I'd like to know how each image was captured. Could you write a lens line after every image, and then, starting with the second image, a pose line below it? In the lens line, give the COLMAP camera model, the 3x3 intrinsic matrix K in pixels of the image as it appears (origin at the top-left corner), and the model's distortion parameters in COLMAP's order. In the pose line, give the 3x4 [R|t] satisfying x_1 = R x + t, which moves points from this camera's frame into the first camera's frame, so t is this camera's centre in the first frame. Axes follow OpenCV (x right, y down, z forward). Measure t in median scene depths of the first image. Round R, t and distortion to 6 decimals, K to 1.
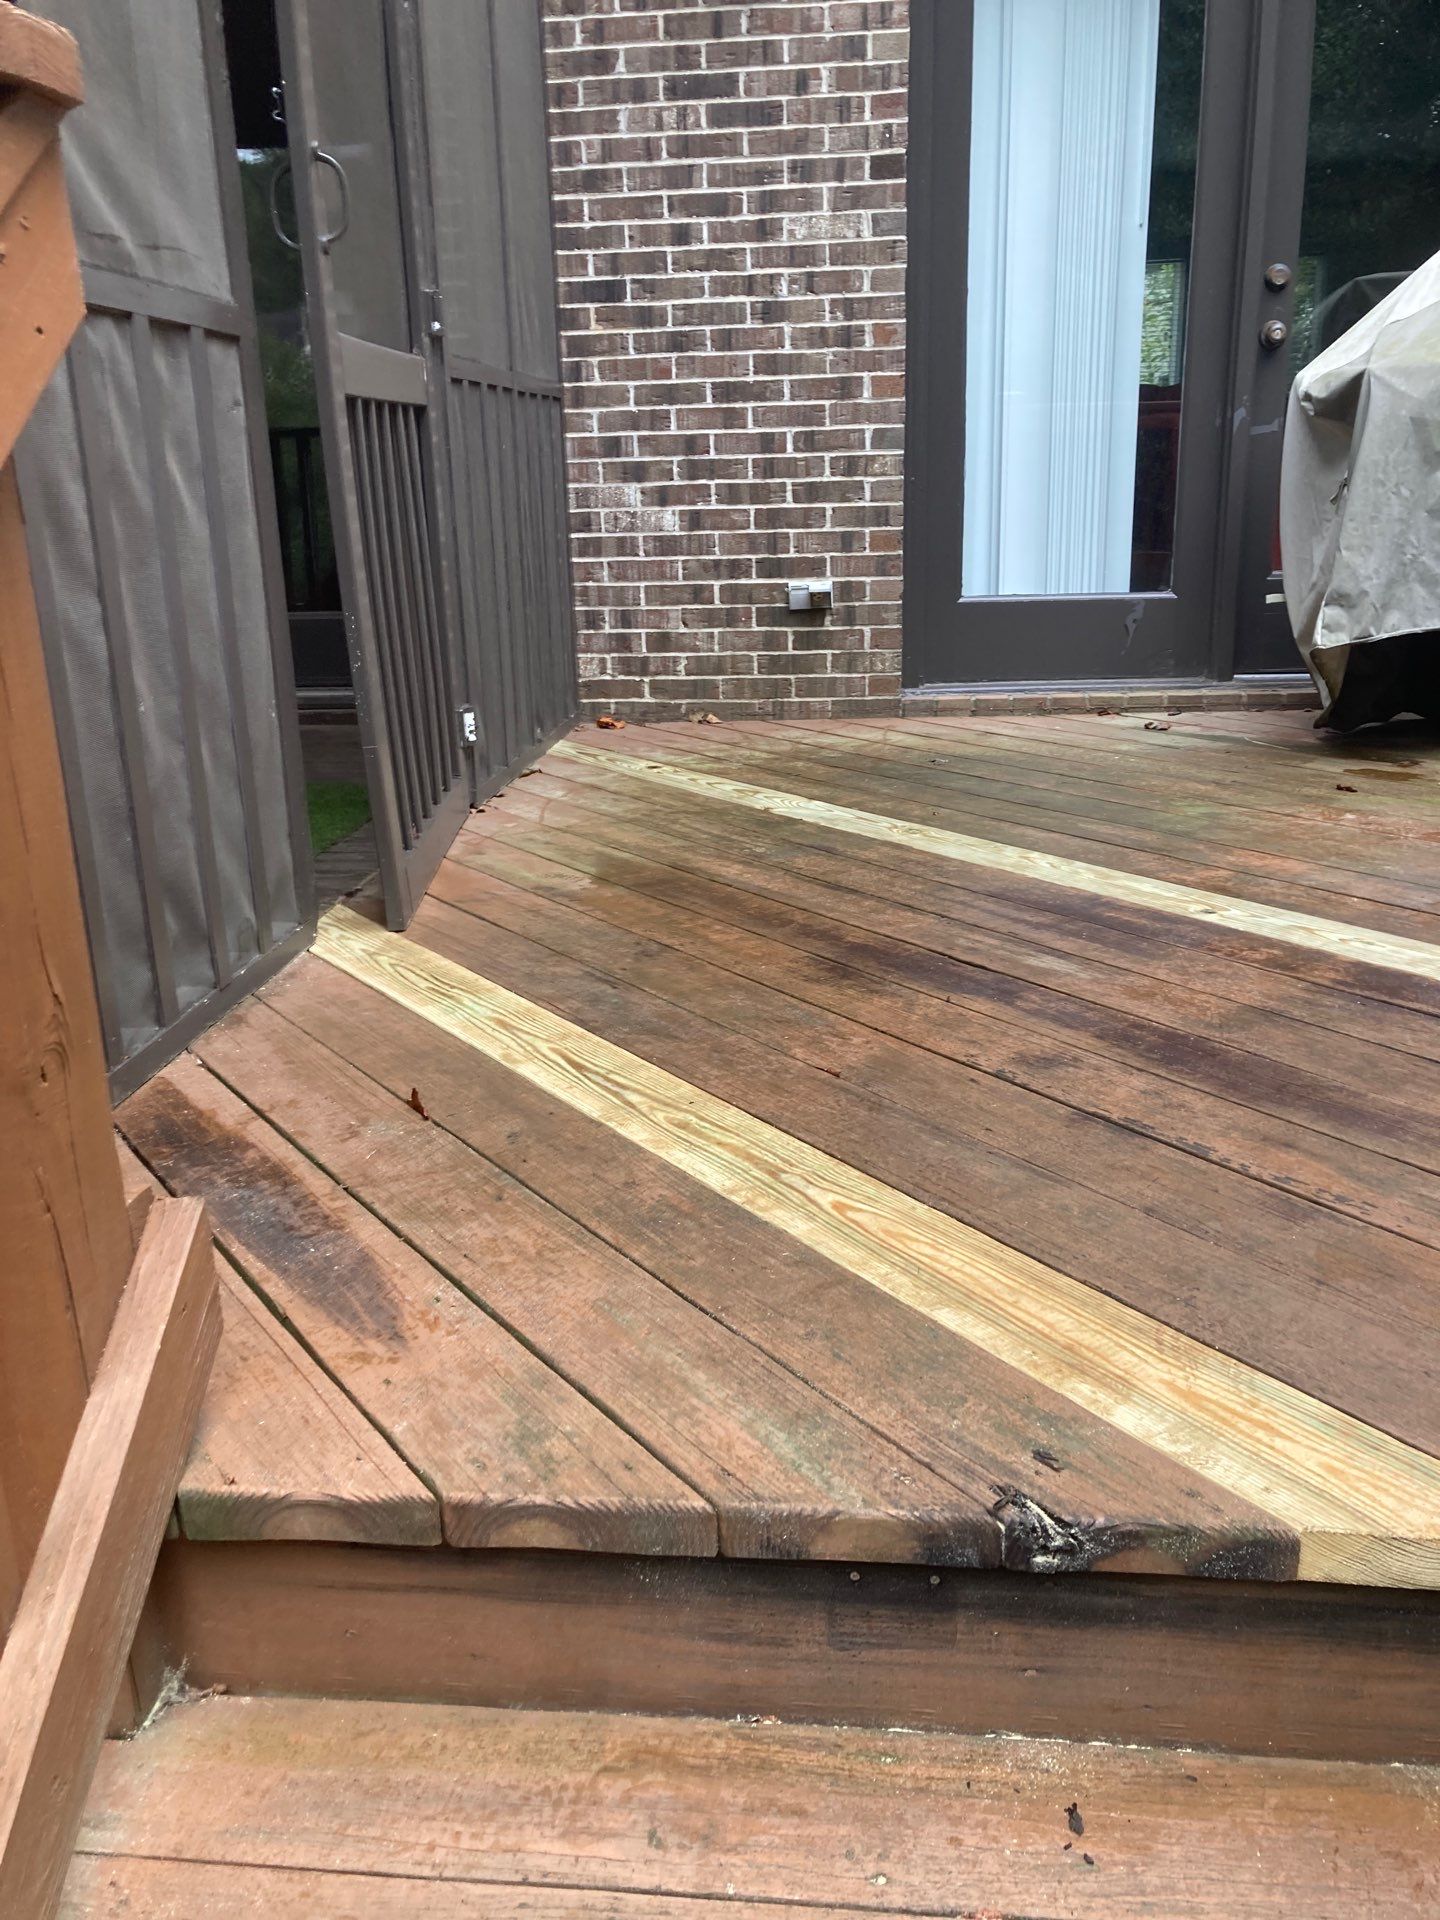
lens RADIAL K [[1582.1, 0, 722.8], [0, 1582.1, 932.1], [0, 0, 1]] dist [0.052210, -0.050144]
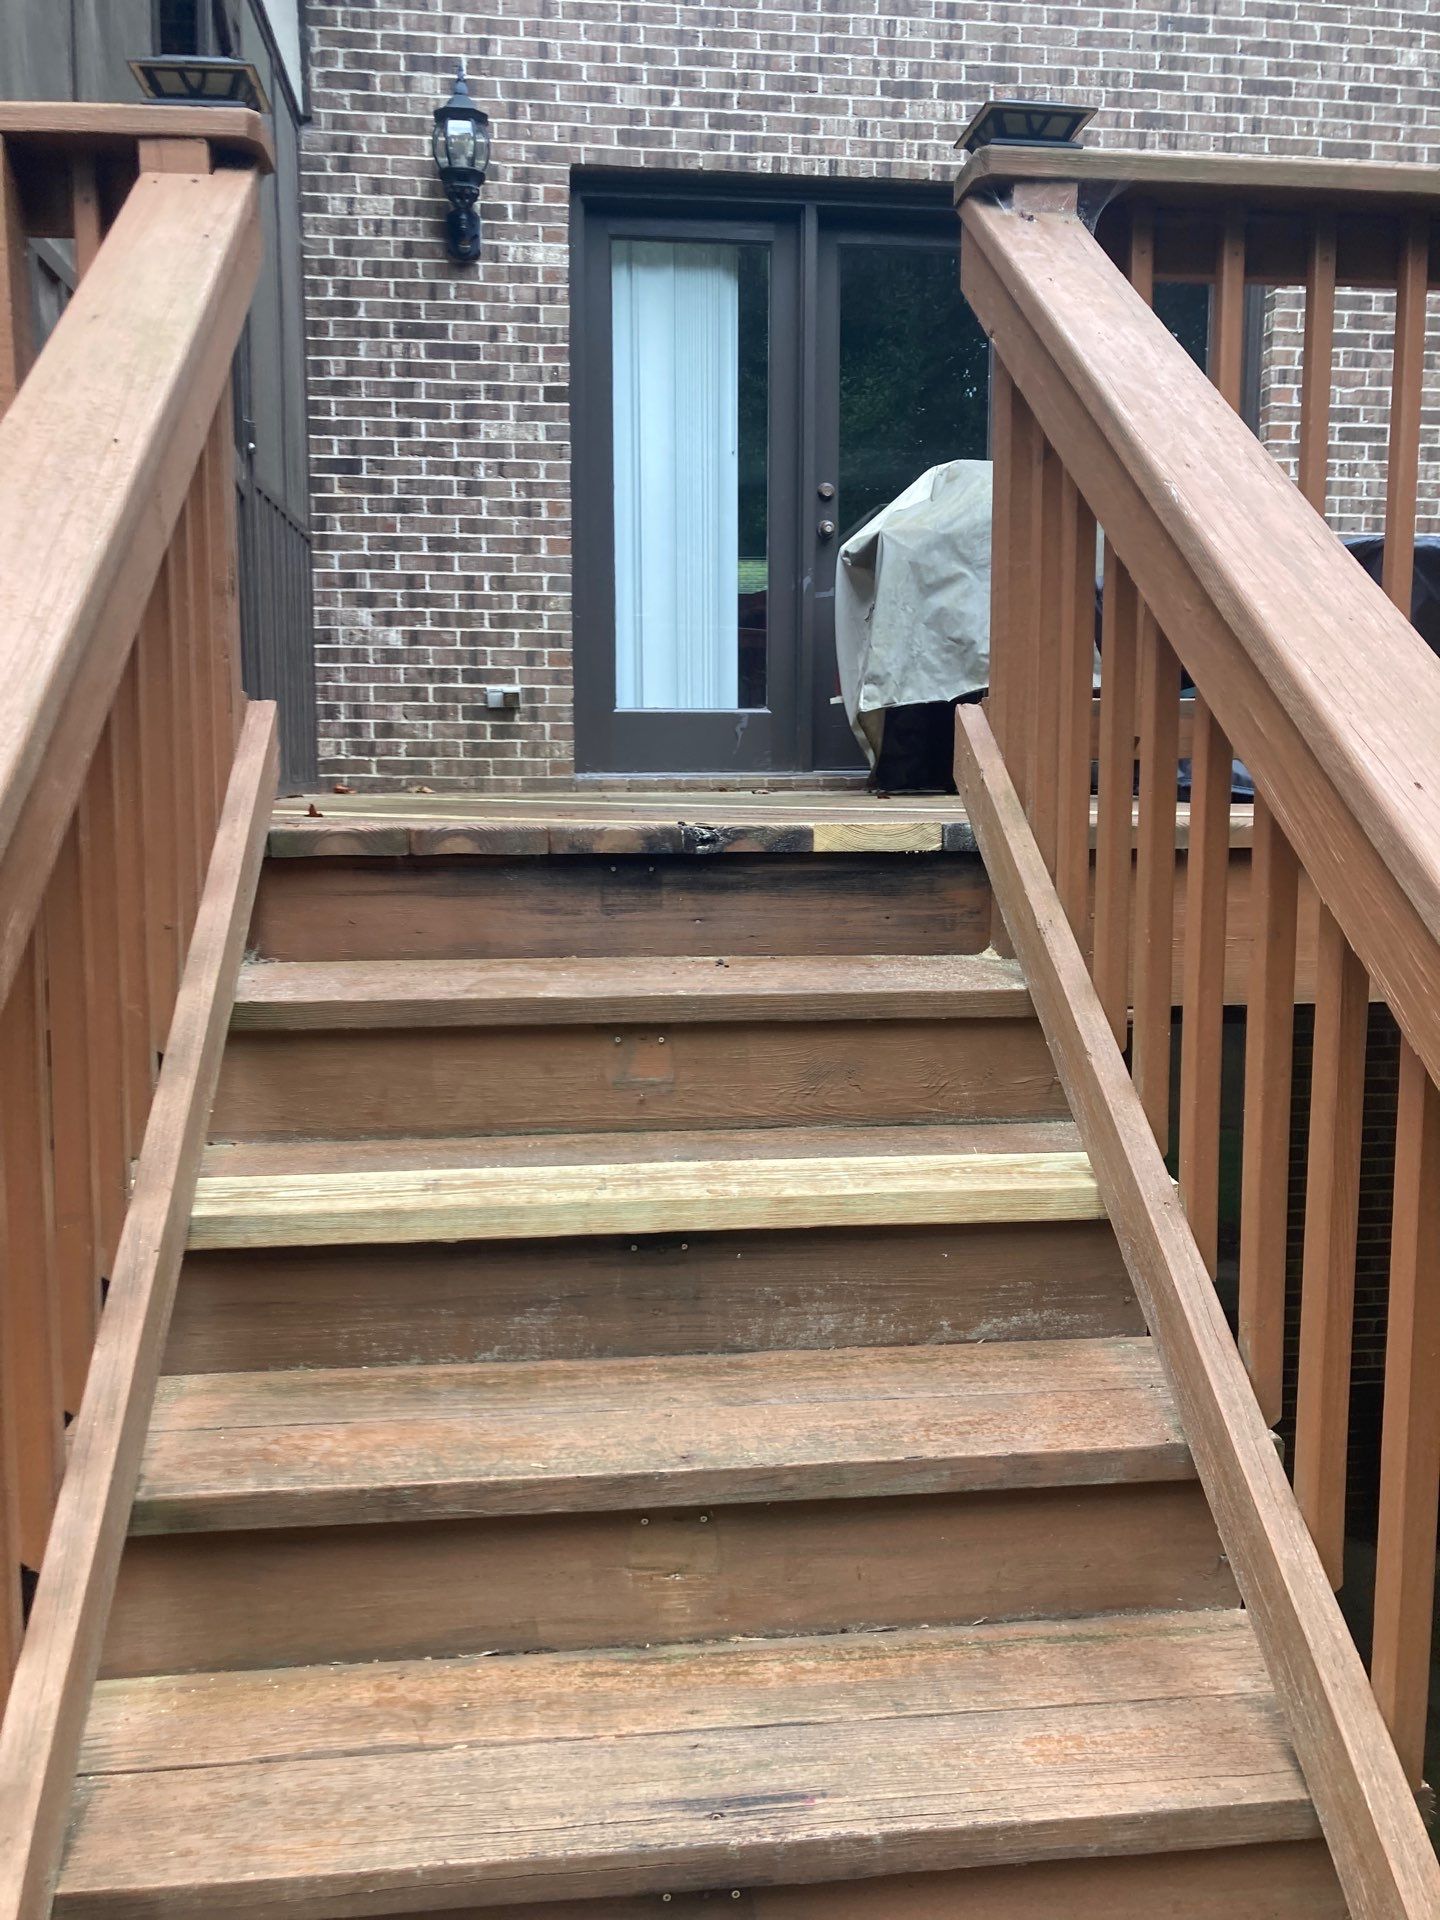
lens RADIAL K [[1494.2, 0, 726.8], [0, 1494.2, 901.7], [0, 0, 1]] dist [0.088061, -0.238574]
pose [[0.973351, -0.002767, 0.229303, -0.052979], [0.043970, 0.983626, -0.174777, 0.190262], [-0.225064, 0.180202, 0.957535, -0.214726]]
